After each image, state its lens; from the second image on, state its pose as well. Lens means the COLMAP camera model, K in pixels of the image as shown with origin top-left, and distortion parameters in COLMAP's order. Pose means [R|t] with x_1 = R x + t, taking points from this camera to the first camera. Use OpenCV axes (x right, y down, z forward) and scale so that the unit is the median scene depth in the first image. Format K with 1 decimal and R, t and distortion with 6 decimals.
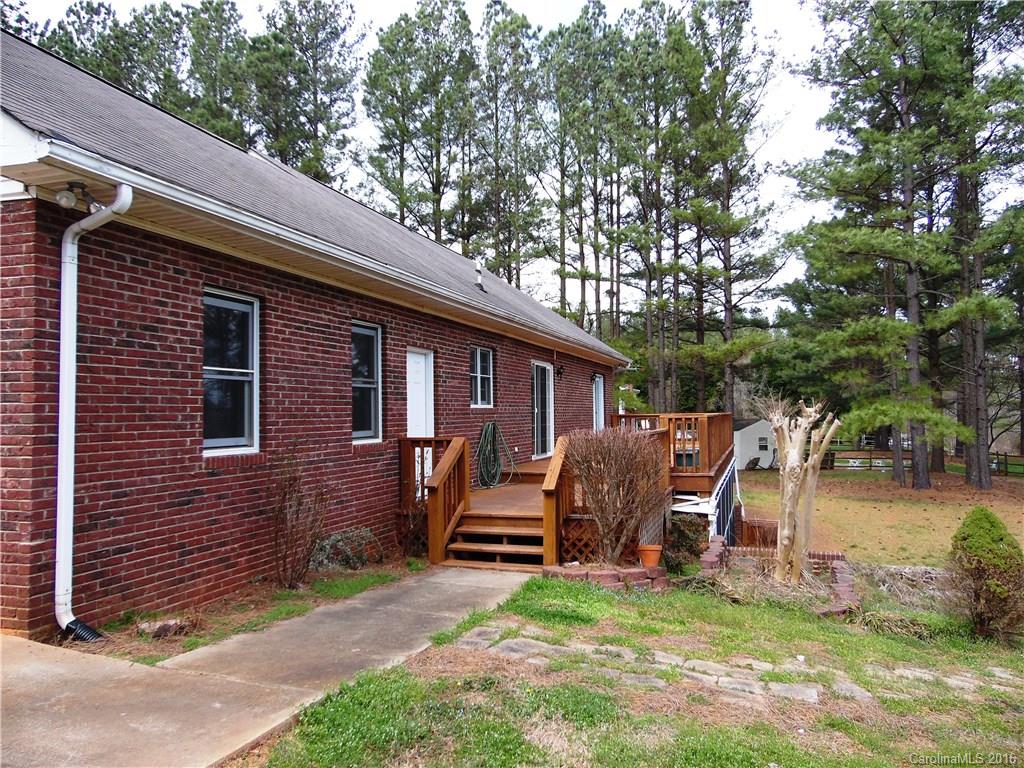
lens RADIAL K [[761.3, 0, 511.8], [0, 761.3, 384.3], [0, 0, 1]] dist [-0.001422, 0.002681]
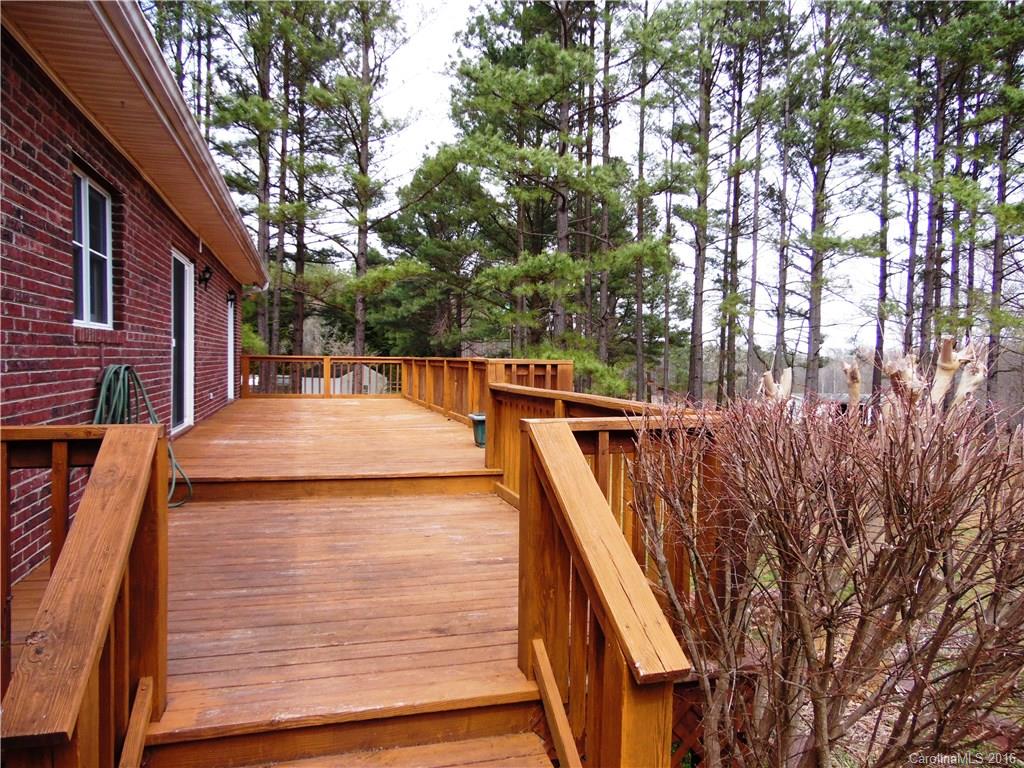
lens RADIAL K [[761.3, 0, 512.0], [0, 761.3, 384.6], [0, 0, 1]] dist [-0.001422, 0.002681]
pose [[0.838096, 0.006114, 0.545489, -0.073654], [-0.046186, 0.997142, 0.059784, 0.026000], [-0.543564, -0.075299, 0.835983, 0.533372]]
